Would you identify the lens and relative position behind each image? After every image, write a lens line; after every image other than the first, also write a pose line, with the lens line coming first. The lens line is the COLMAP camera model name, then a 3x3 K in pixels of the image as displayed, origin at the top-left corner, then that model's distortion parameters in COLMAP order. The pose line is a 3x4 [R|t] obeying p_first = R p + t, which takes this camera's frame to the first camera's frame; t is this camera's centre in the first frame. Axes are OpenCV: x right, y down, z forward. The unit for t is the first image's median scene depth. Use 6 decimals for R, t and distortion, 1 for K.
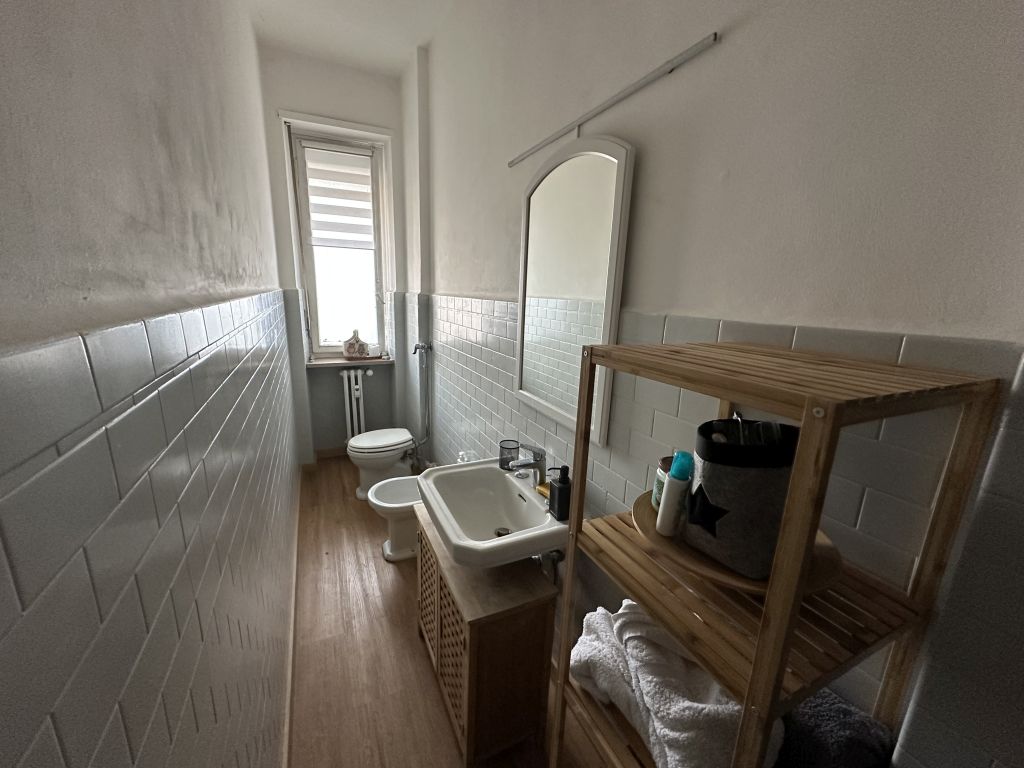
lens RADIAL K [[404.5, 0, 511.4], [0, 404.5, 386.2], [0, 0, 1]] dist [-0.003715, -0.000572]
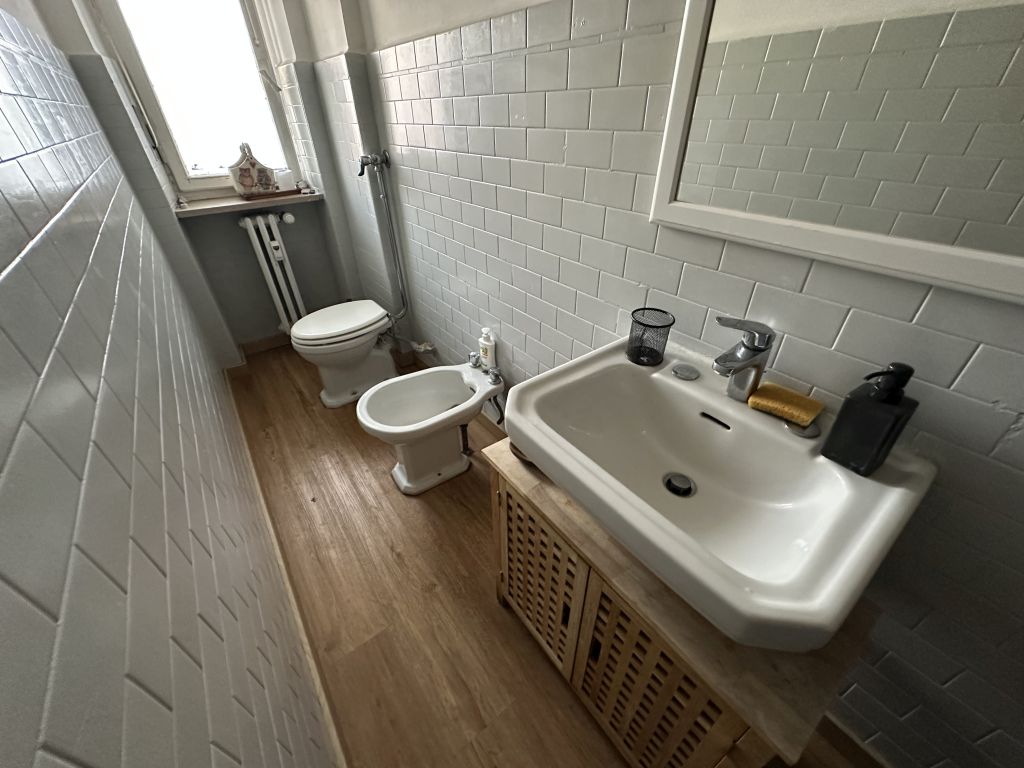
lens RADIAL K [[404.5, 0, 513.5], [0, 404.5, 385.9], [0, 0, 1]] dist [-0.003715, -0.000572]
pose [[0.979729, -0.149597, 0.133236, -0.140674], [0.091060, 0.924973, 0.368962, 0.009459], [-0.178436, -0.349351, 0.919845, 0.283297]]
